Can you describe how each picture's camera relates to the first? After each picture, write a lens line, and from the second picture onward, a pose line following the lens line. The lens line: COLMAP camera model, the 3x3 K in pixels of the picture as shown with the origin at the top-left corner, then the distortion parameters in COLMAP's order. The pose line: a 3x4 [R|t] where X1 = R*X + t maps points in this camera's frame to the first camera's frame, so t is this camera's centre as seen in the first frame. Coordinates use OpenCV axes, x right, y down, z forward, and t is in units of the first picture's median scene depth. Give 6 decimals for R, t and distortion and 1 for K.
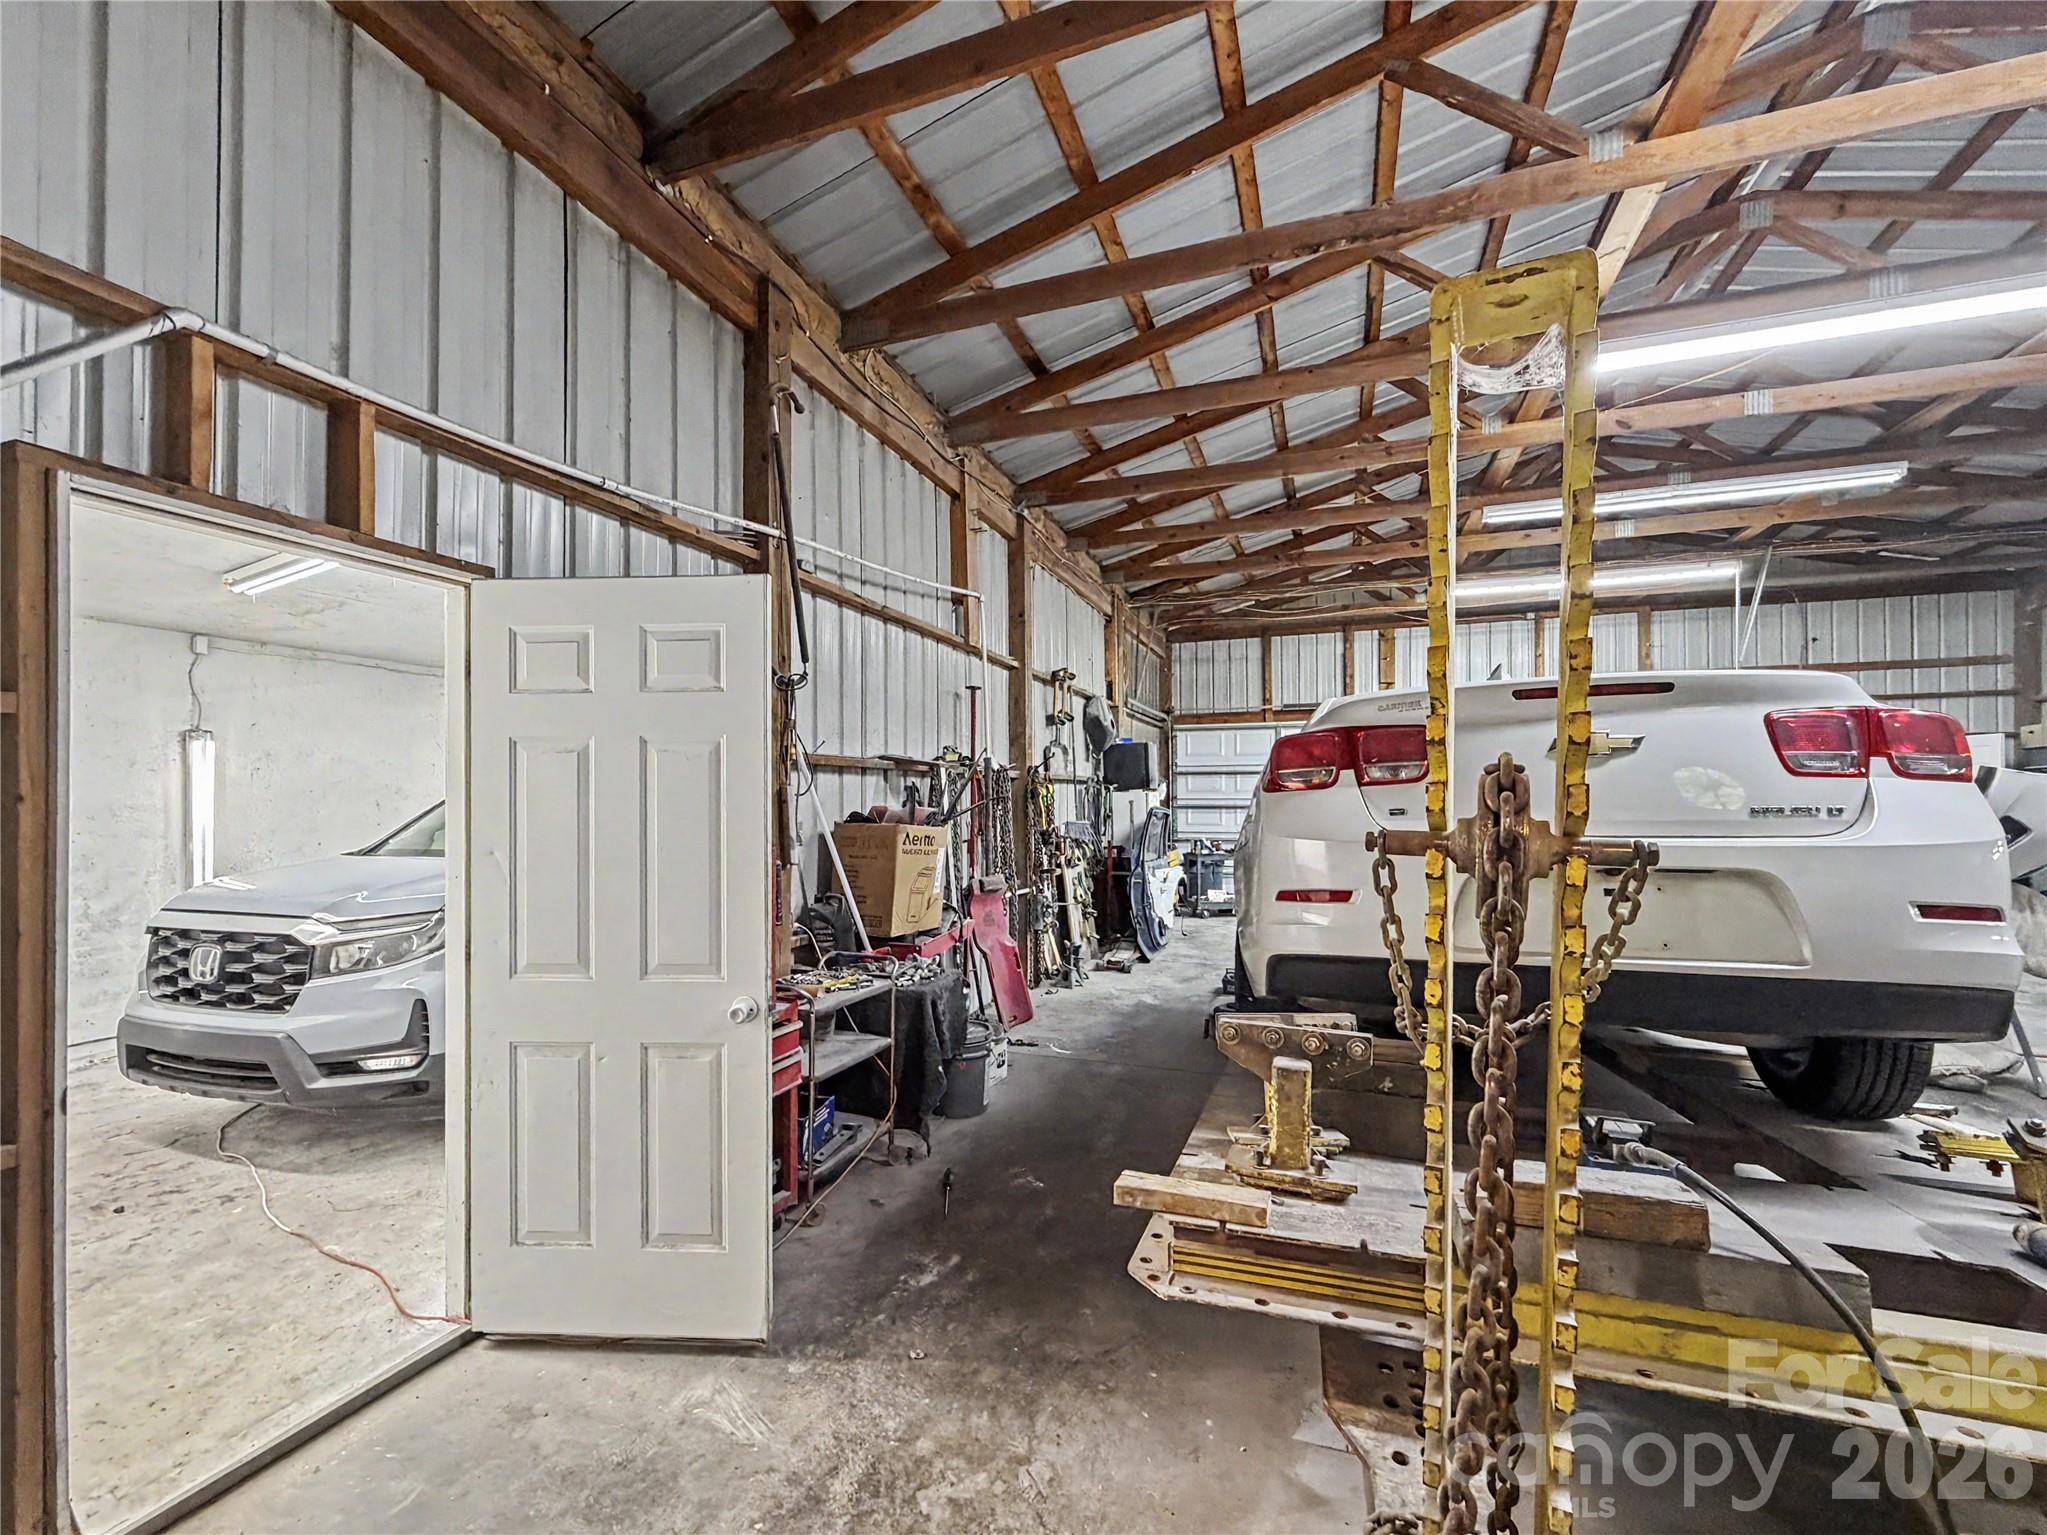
lens RADIAL K [[853.2, 0, 1025.7], [0, 853.2, 792.3], [0, 0, 1]] dist [0.000597, 0.000264]
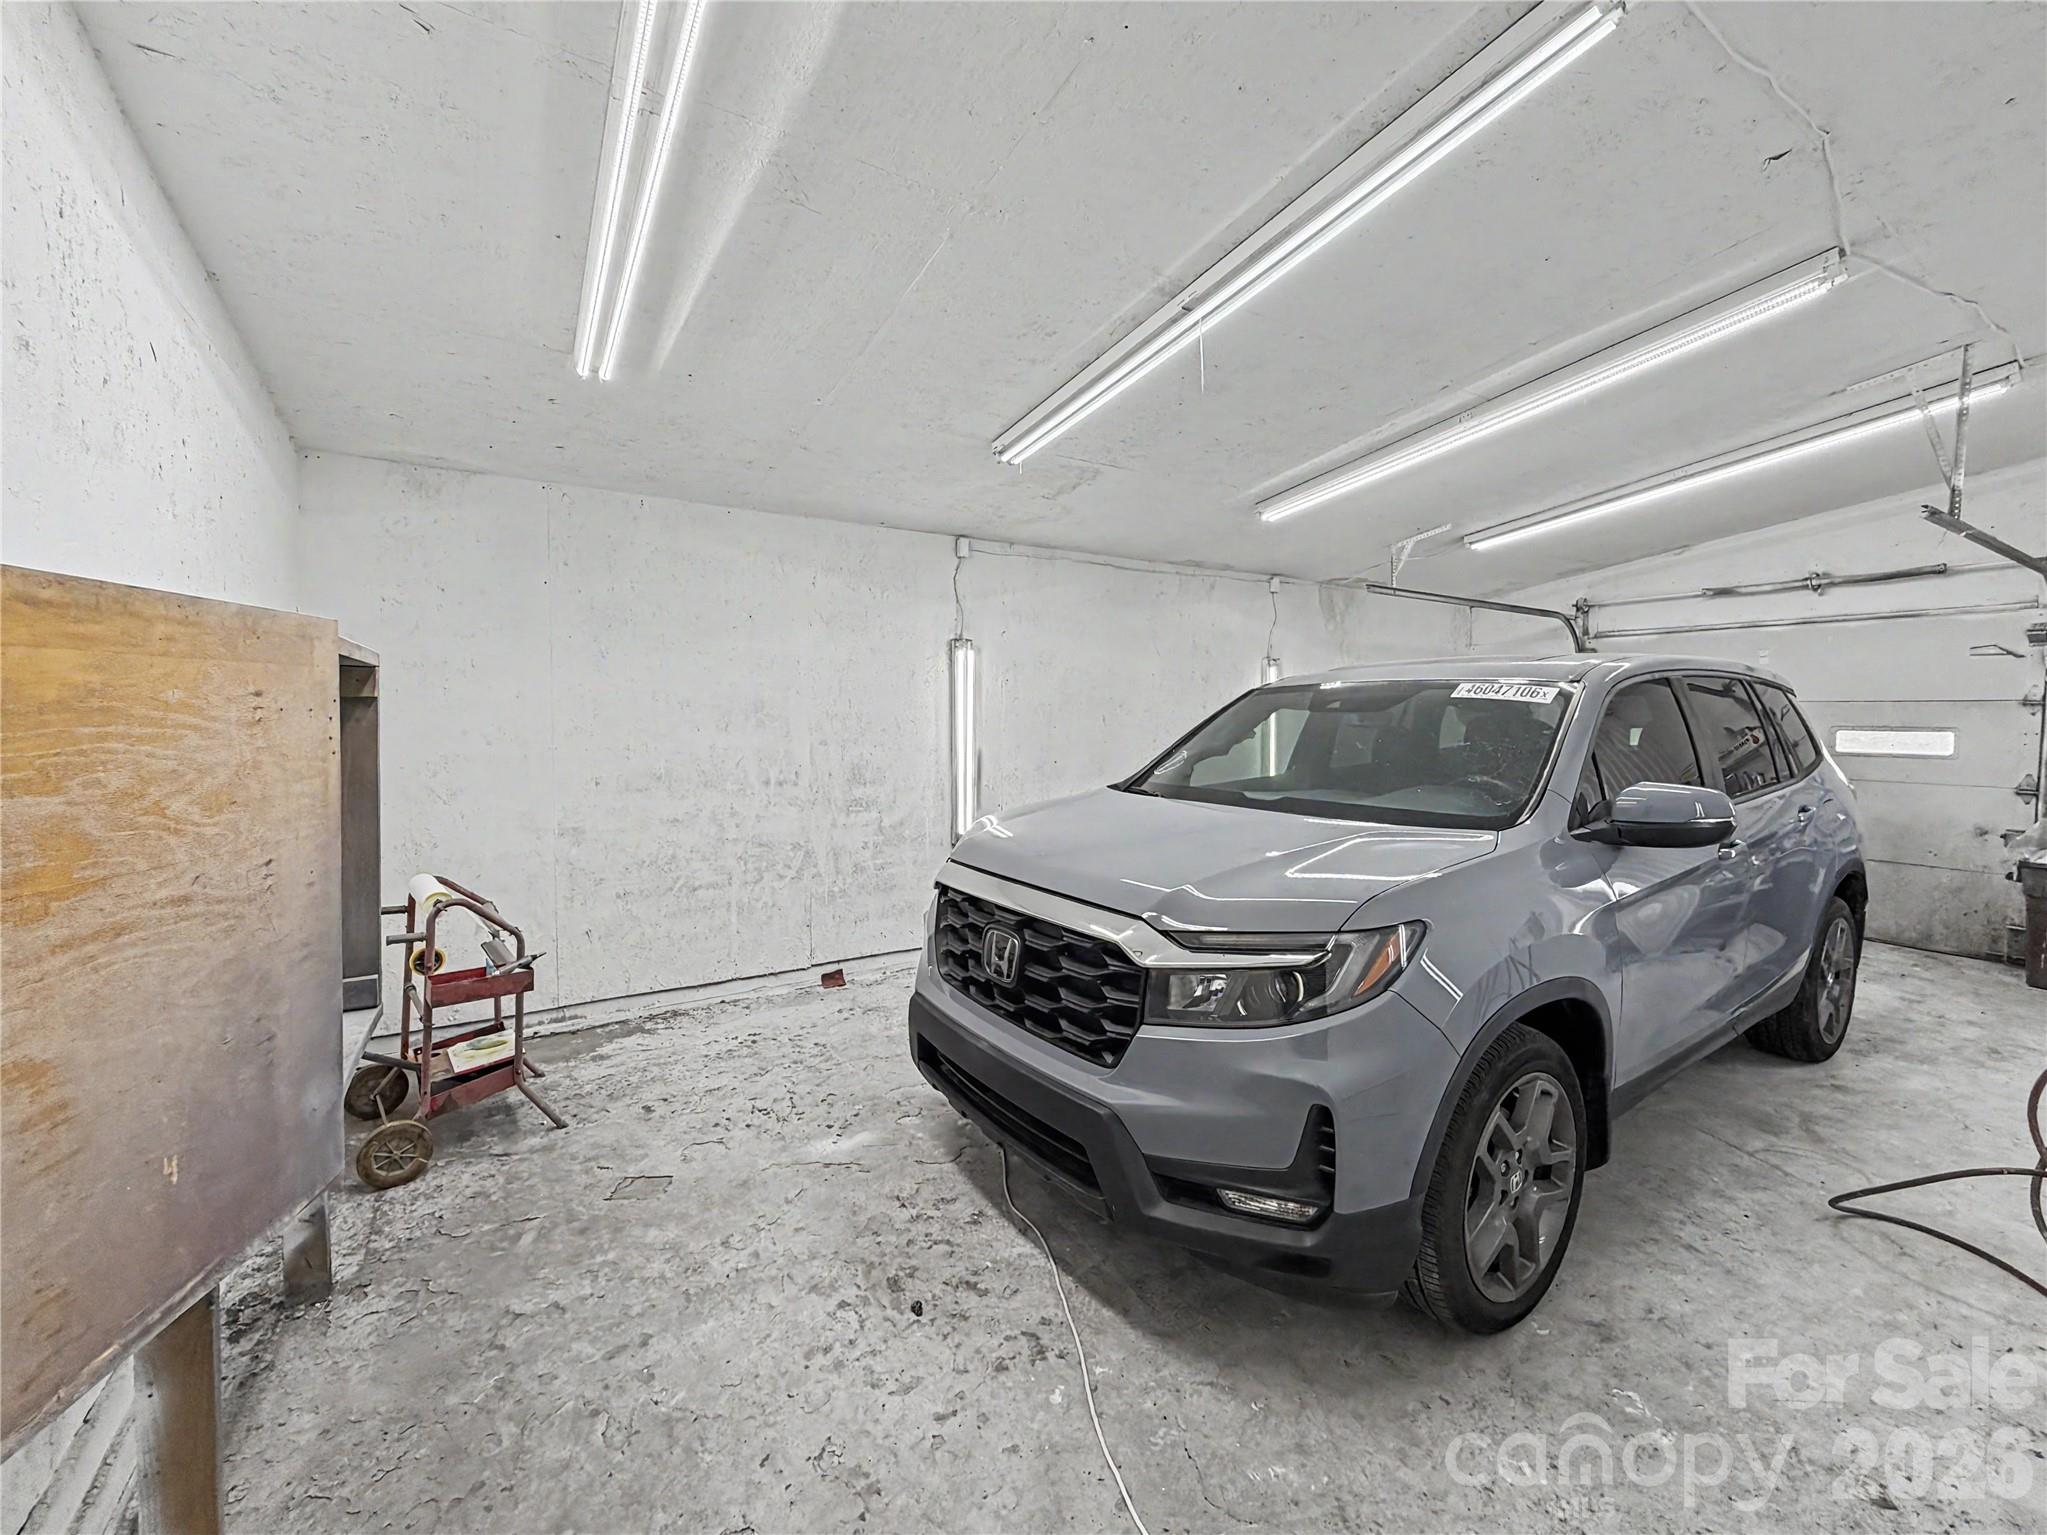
lens RADIAL K [[835.2, 0, 1026.7], [0, 835.2, 740.7], [0, 0, 1]] dist [0.000286, 0.000000]
pose [[0.792013, 0.028578, -0.609835, -0.541823], [-0.004556, 0.999153, 0.040904, 0.000991], [0.610488, -0.029618, 0.791472, 0.487882]]
